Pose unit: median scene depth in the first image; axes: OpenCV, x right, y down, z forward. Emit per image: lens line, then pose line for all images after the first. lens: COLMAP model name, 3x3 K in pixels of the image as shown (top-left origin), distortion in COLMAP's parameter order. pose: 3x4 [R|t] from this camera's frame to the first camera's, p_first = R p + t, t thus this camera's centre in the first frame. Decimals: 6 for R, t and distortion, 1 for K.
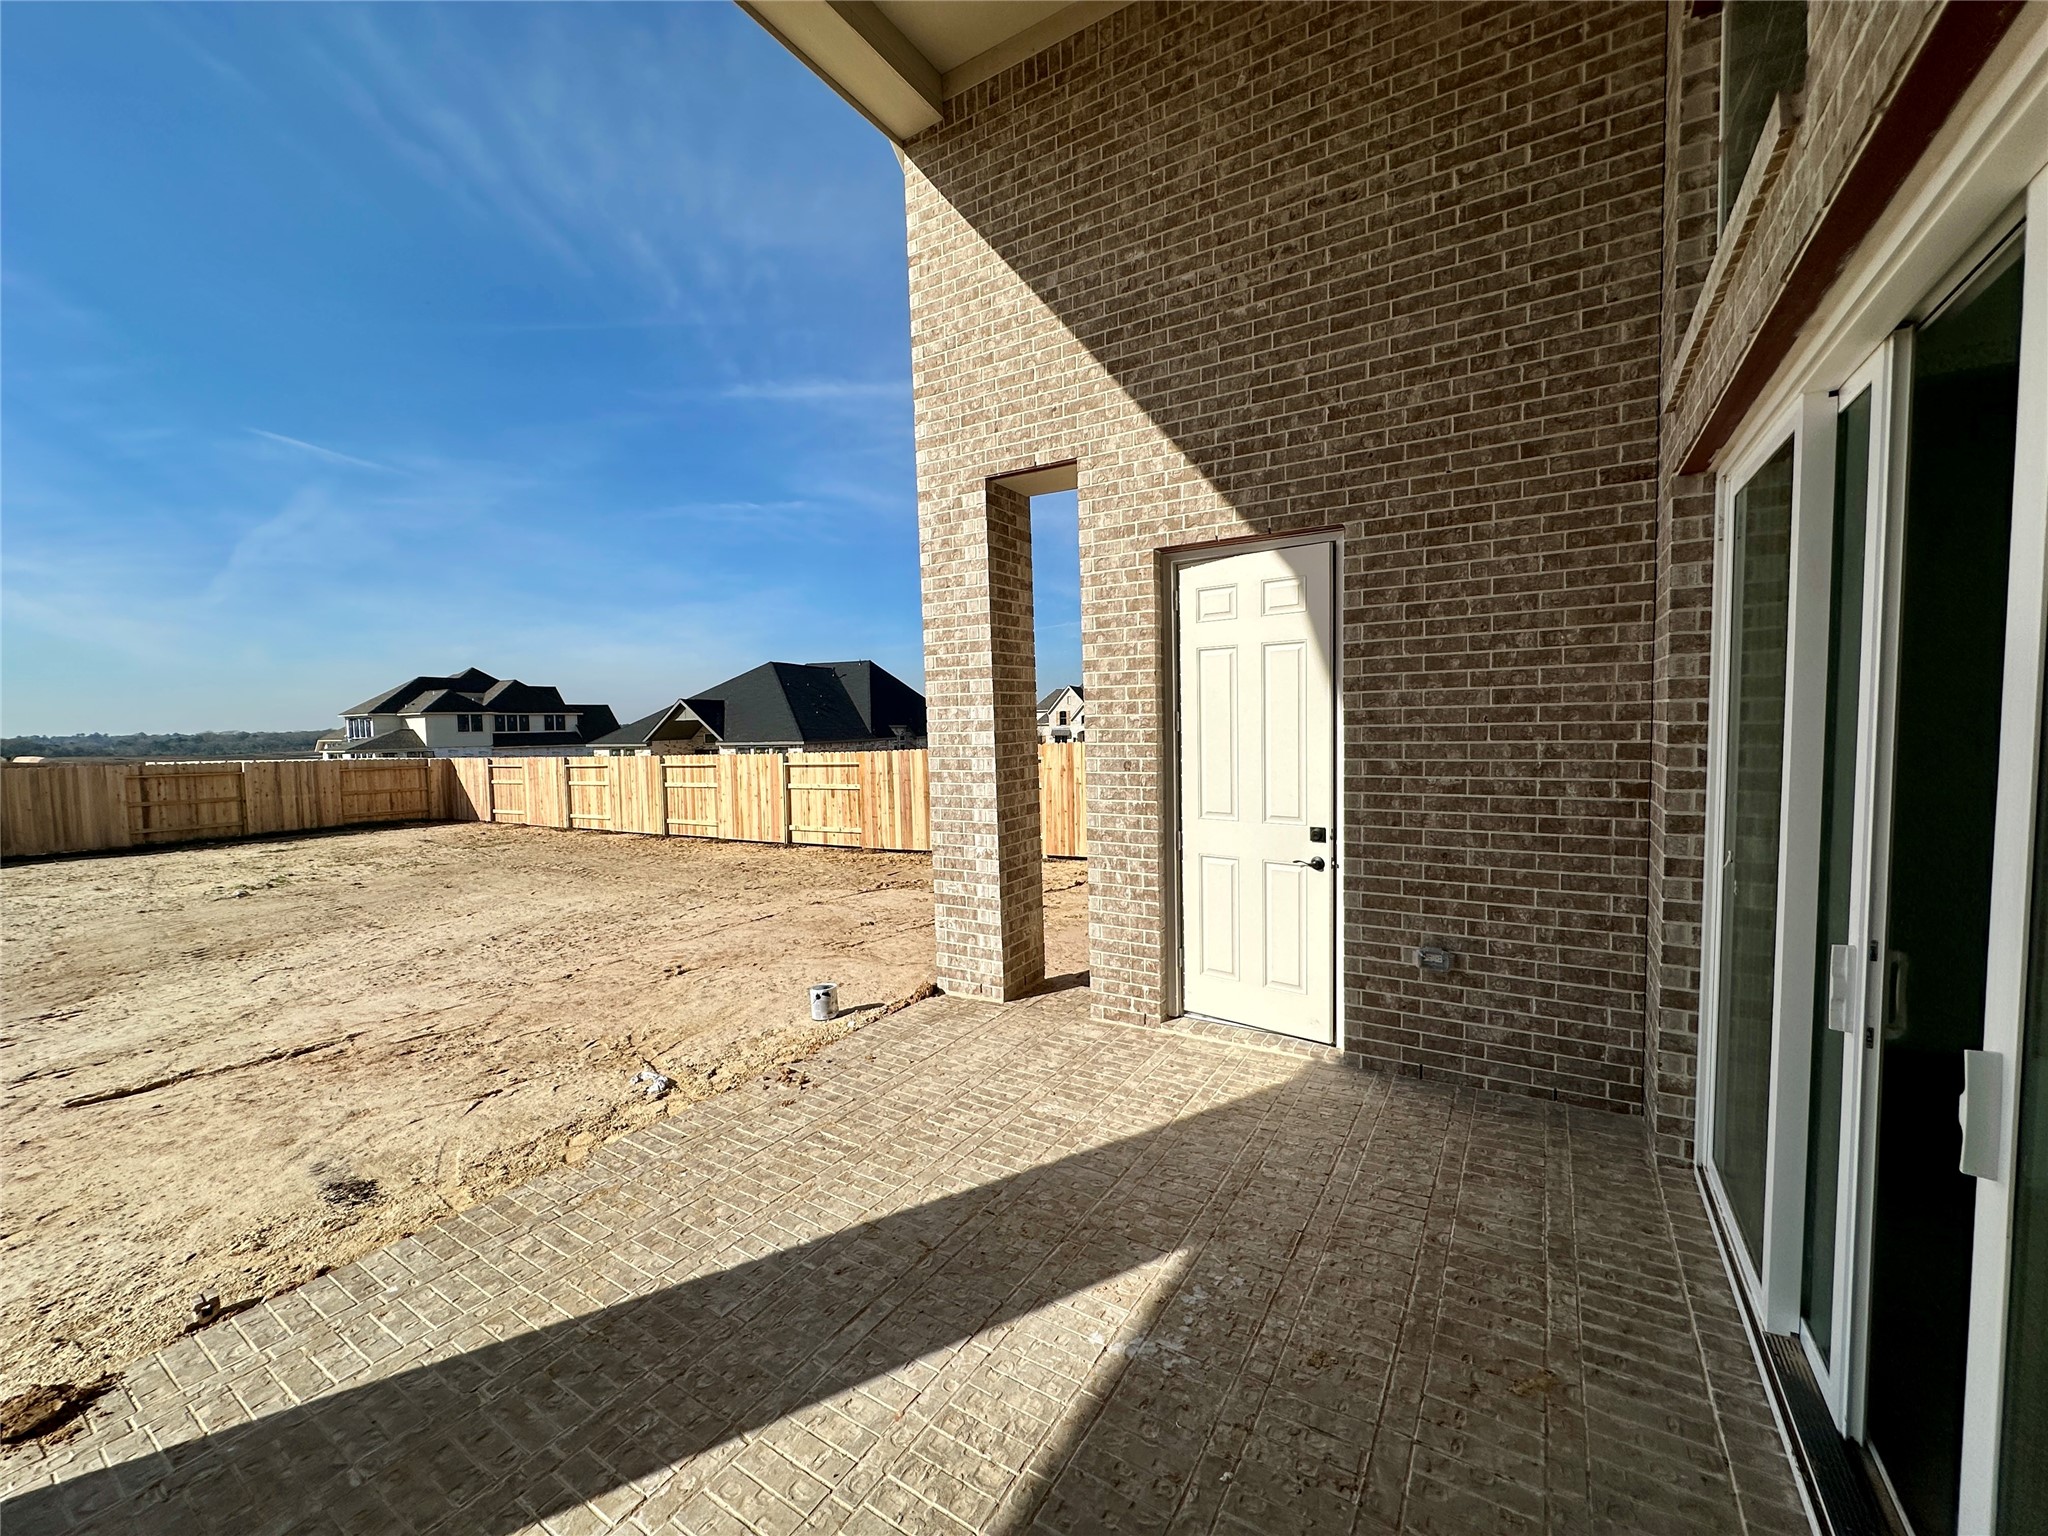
lens RADIAL K [[815.1, 0, 1022.1], [0, 815.1, 766.7], [0, 0, 1]] dist [-0.002997, 0.000648]
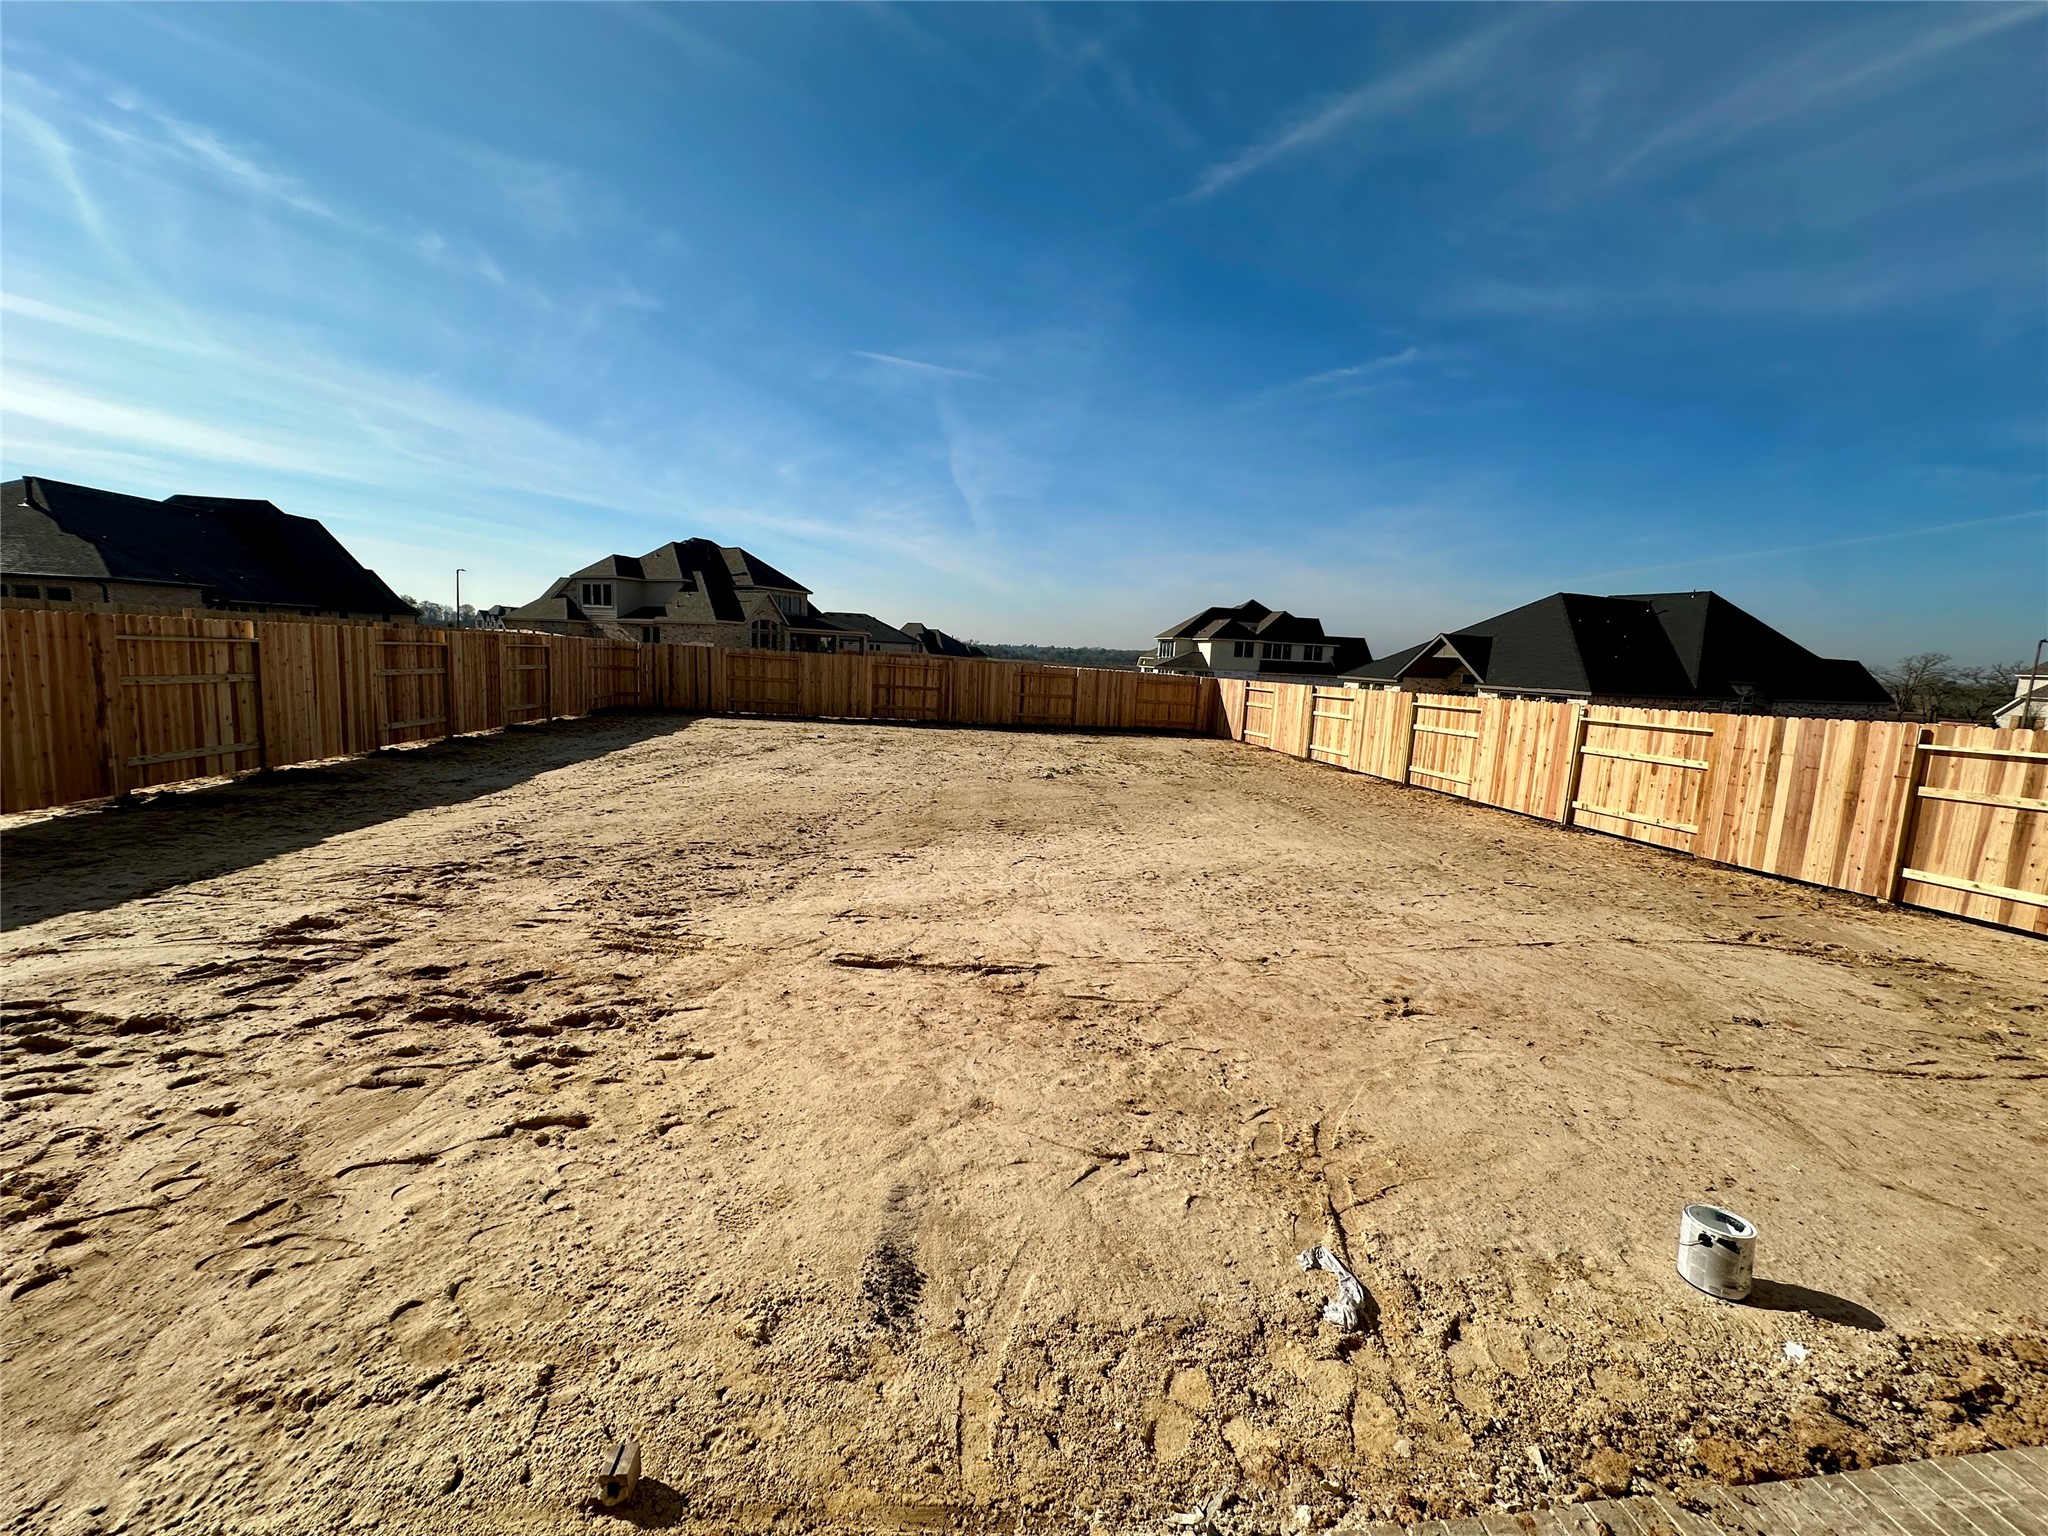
lens RADIAL K [[815.1, 0, 1022.1], [0, 815.1, 766.7], [0, 0, 1]] dist [-0.002997, 0.000648]
pose [[0.649391, 0.156867, -0.744099, -0.062438], [-0.099214, 0.987606, 0.121616, -0.000056], [0.753955, -0.005152, 0.656906, 0.126465]]
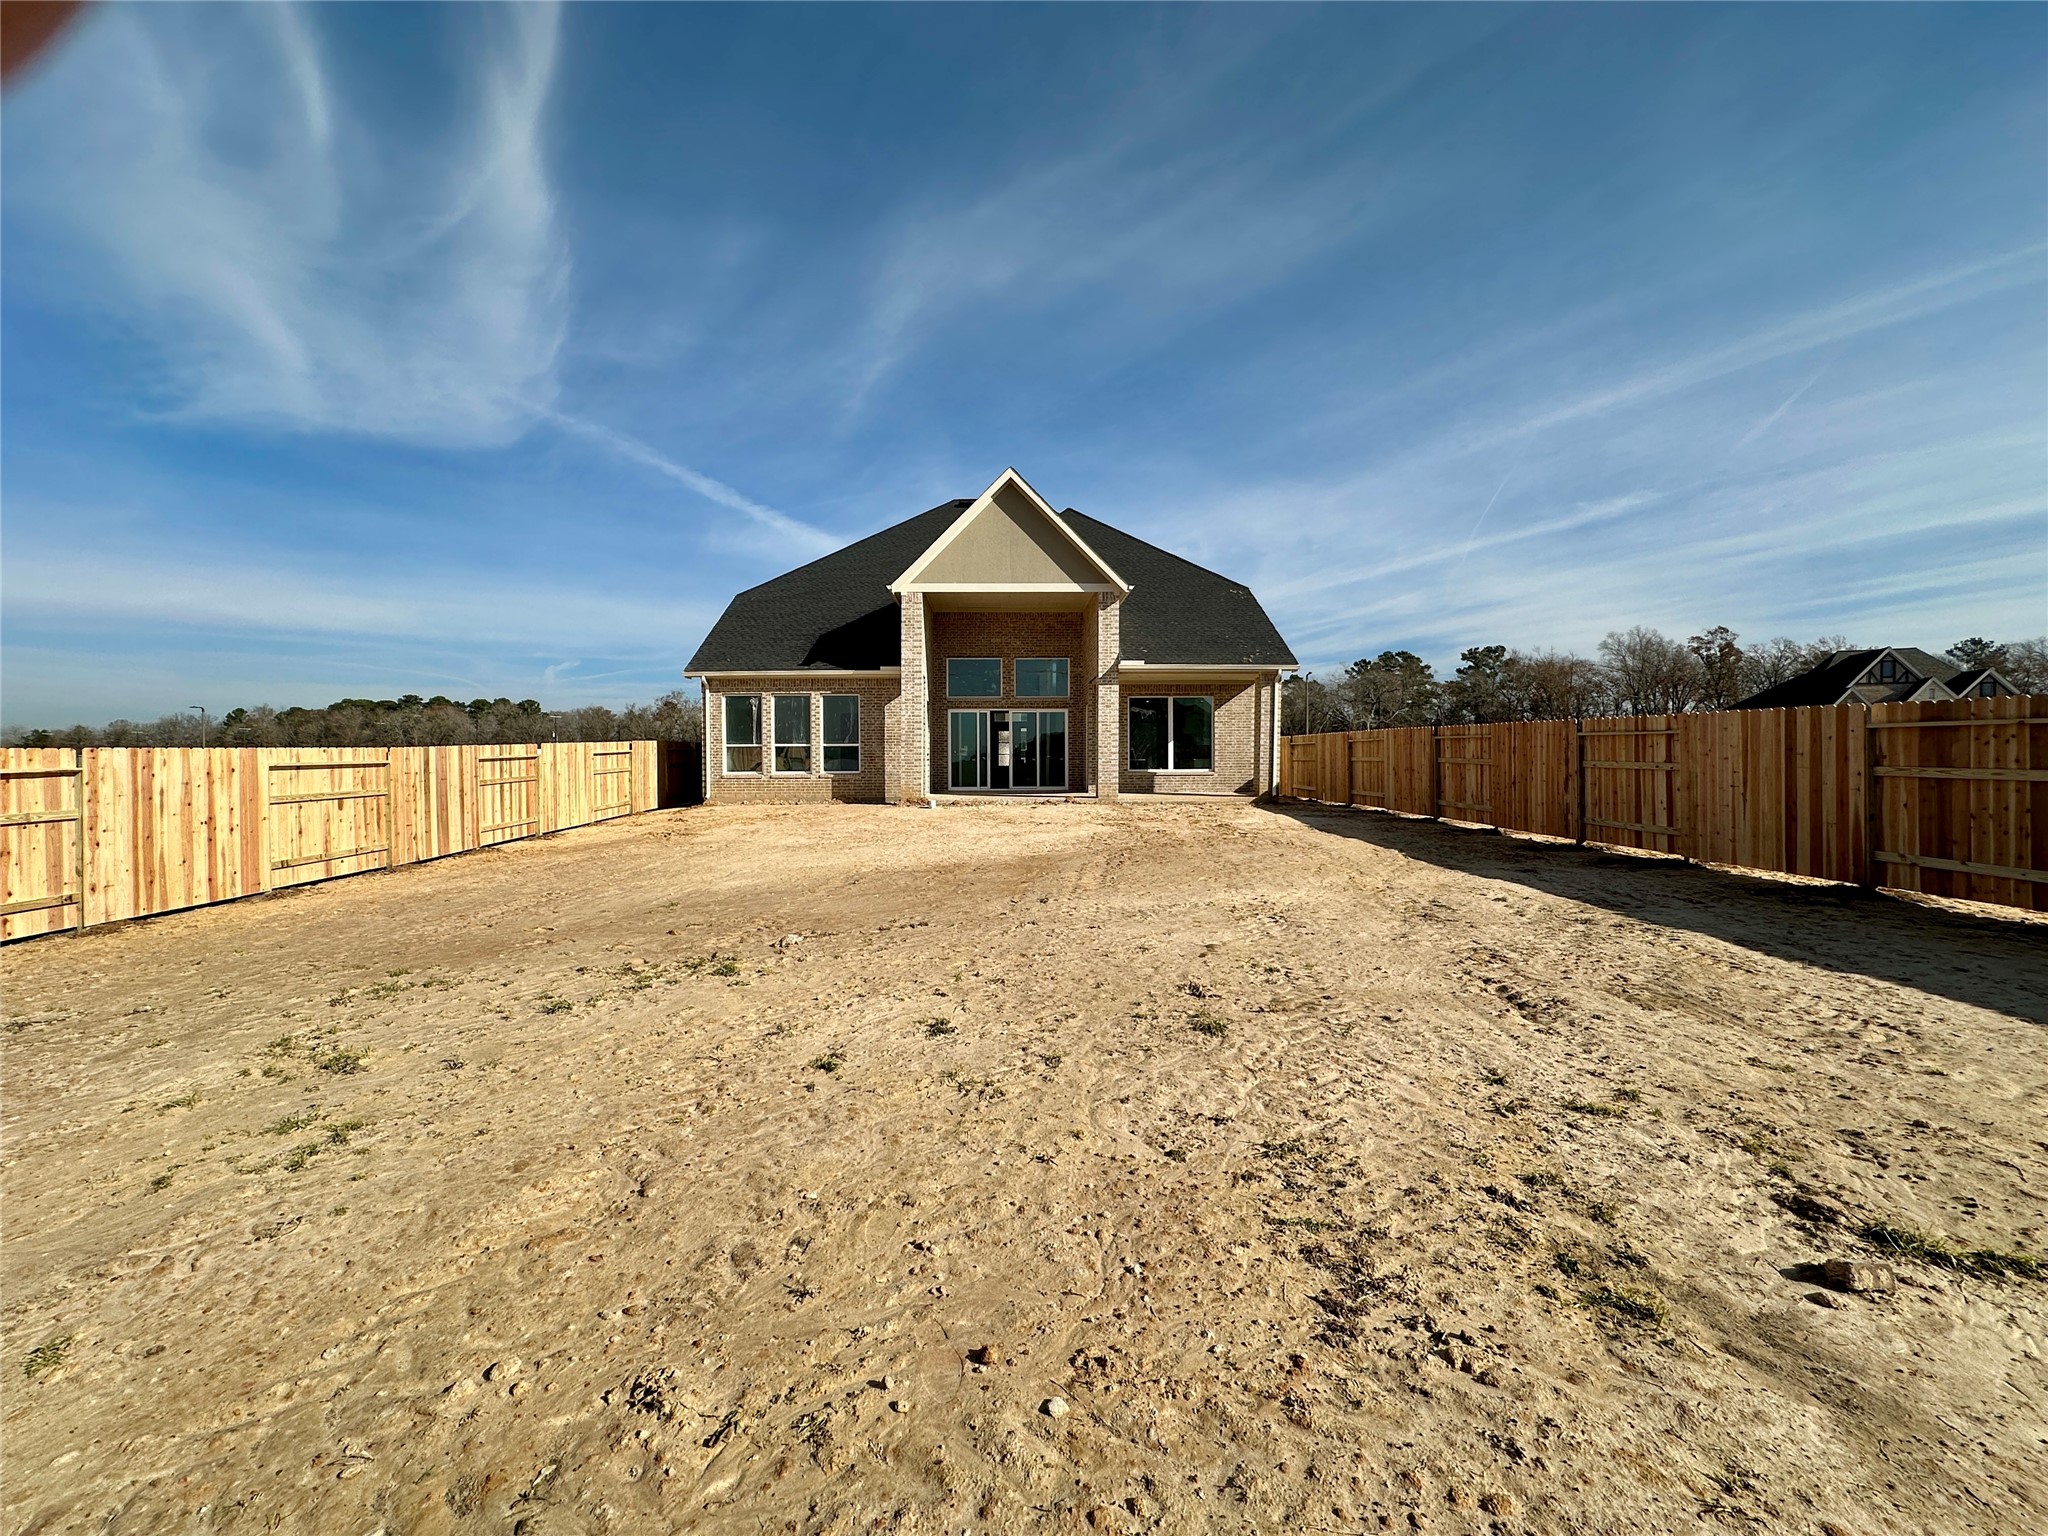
lens RADIAL K [[815.1, 0, 1022.1], [0, 815.1, 766.7], [0, 0, 1]] dist [-0.002997, 0.000648]
pose [[-0.559539, 0.014412, 0.828679, -1.123017], [0.060824, 0.997867, 0.023716, 0.018345], [-0.826569, 0.063674, -0.559222, 0.860883]]
